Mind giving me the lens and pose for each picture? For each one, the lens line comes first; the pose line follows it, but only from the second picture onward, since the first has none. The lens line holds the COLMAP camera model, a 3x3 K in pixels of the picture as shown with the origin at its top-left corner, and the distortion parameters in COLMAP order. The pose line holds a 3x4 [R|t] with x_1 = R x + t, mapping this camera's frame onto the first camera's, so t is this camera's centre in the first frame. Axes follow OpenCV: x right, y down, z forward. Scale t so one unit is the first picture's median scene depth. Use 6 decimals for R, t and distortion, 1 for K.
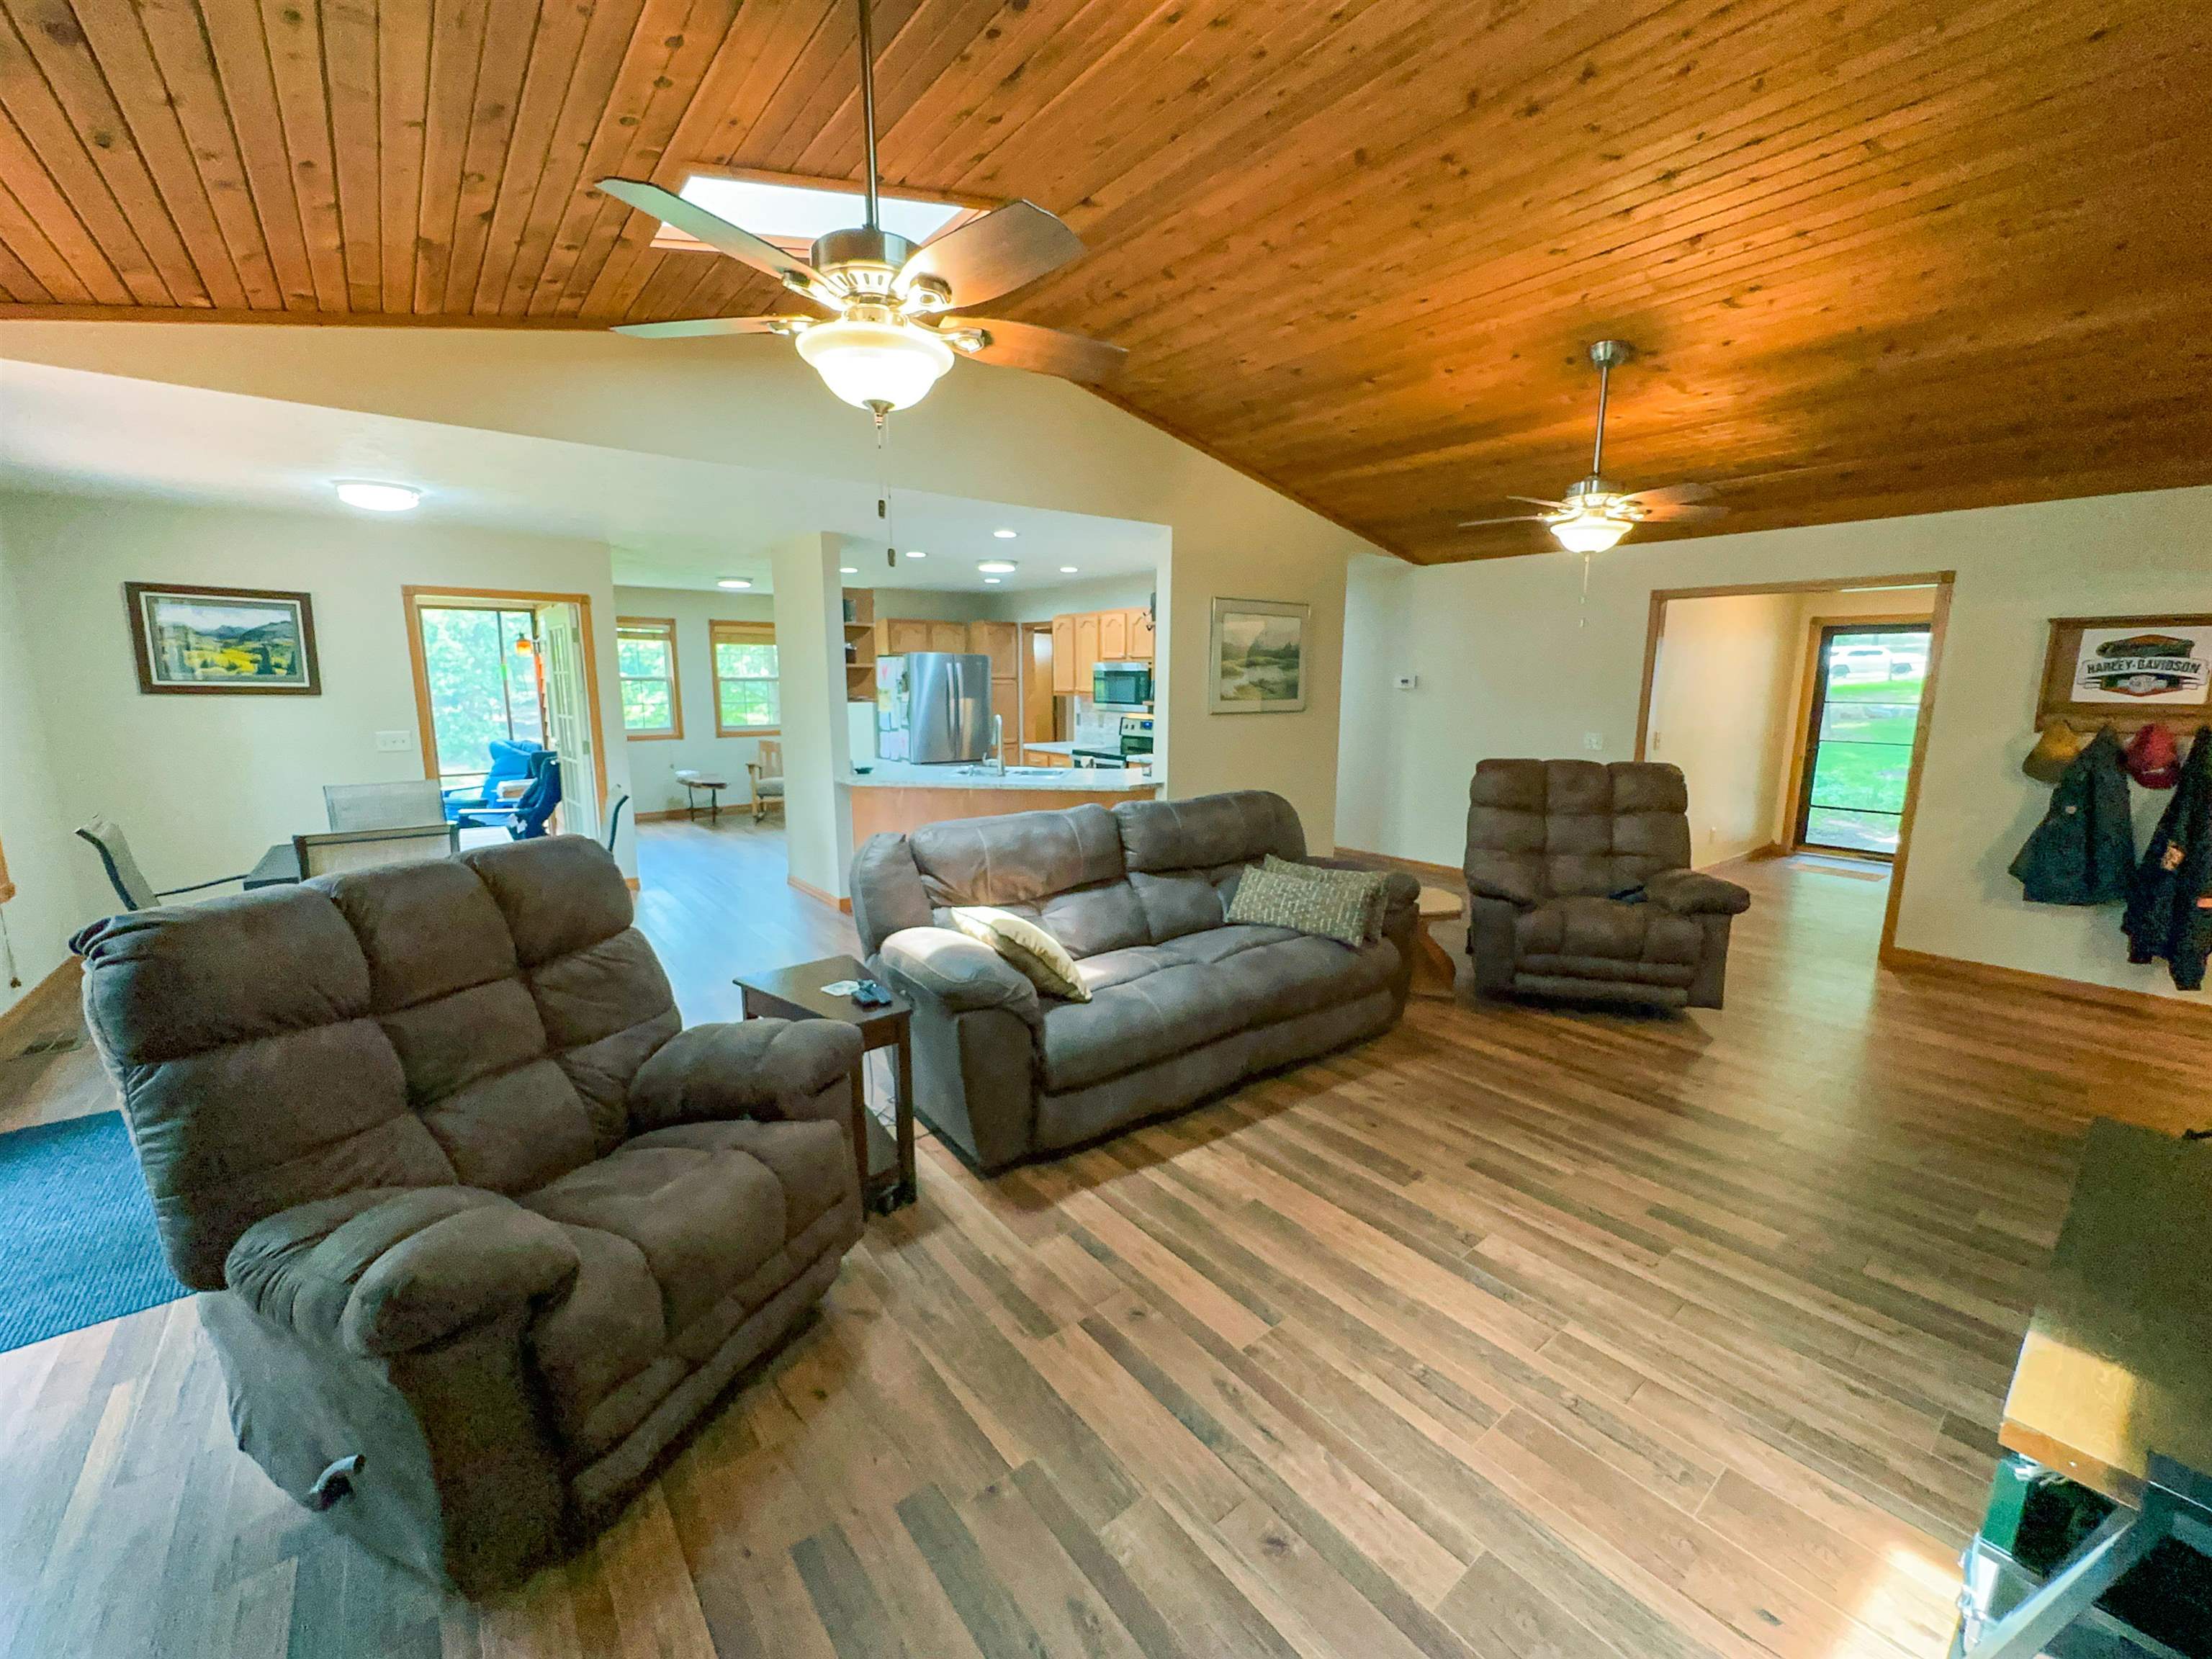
lens RADIAL K [[884.8, 0, 1111.7], [0, 884.8, 827.4], [0, 0, 1]] dist [-0.003150, 0.000036]
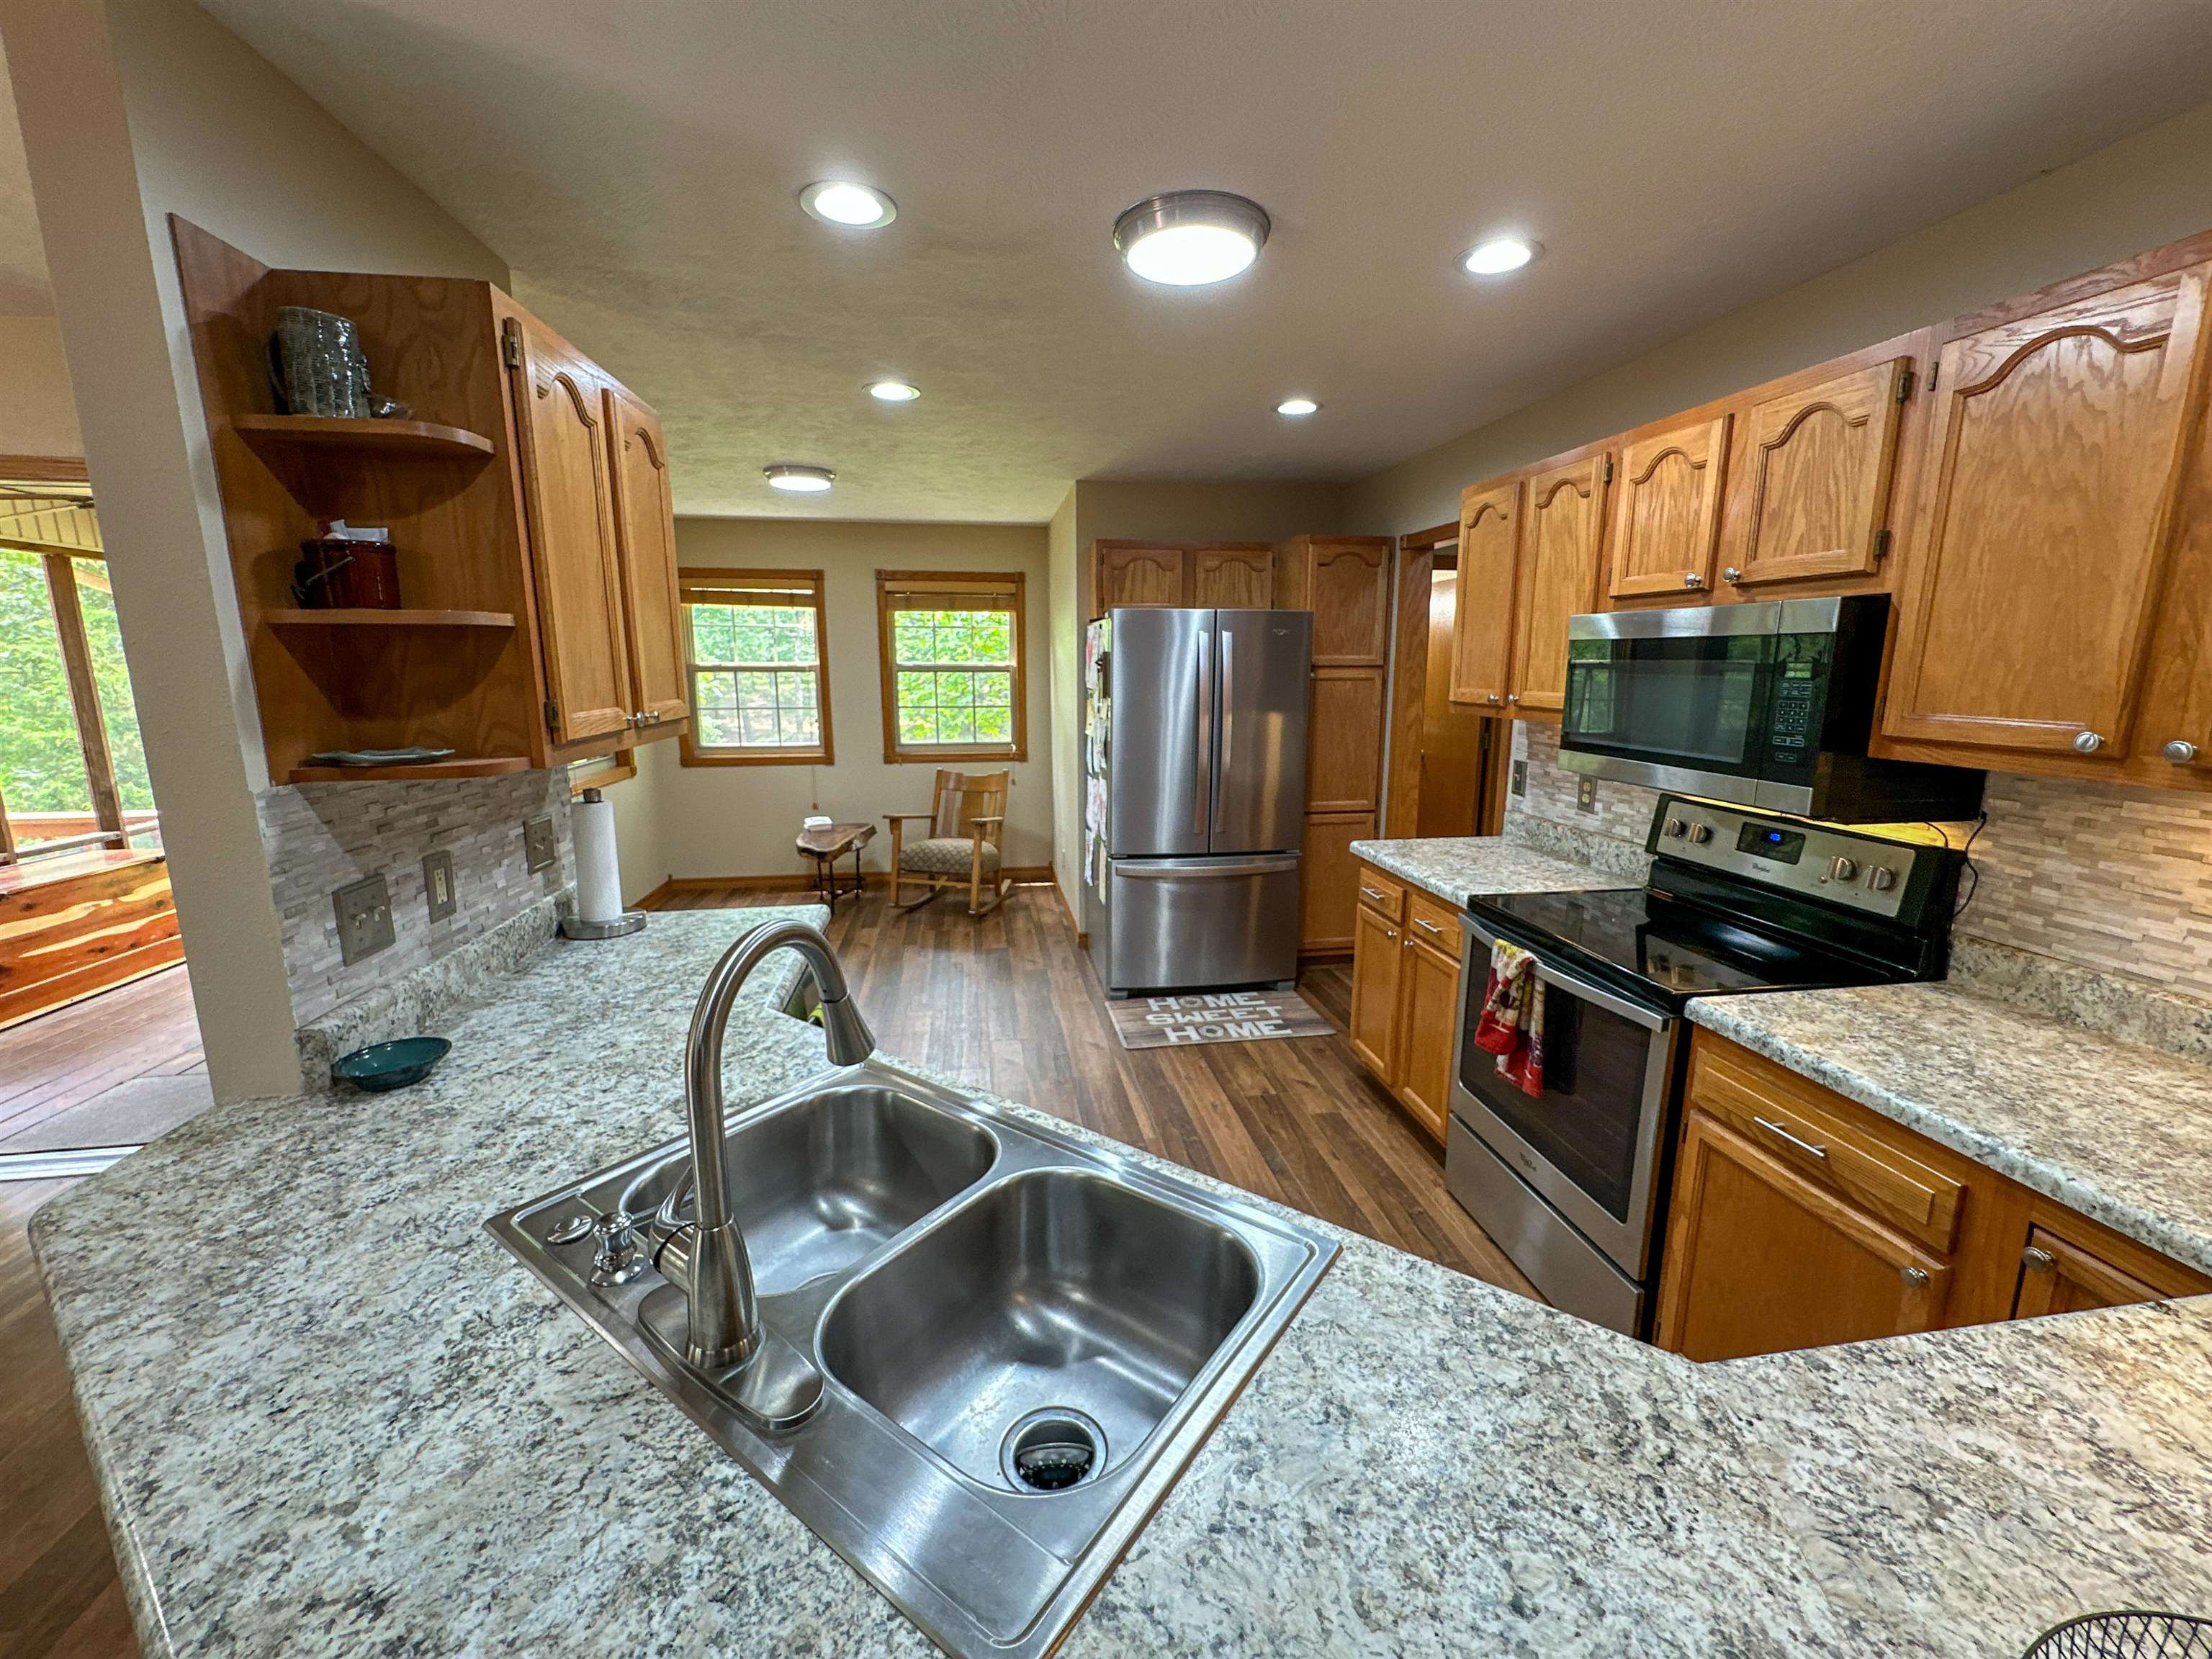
lens RADIAL K [[884.8, 0, 1111.1], [0, 884.8, 830.2], [0, 0, 1]] dist [-0.003150, 0.000036]
pose [[0.869727, 0.087229, -0.485763, -0.004633], [-0.077903, 0.996182, 0.039407, -0.096302], [0.487346, 0.003569, 0.873202, 0.562807]]
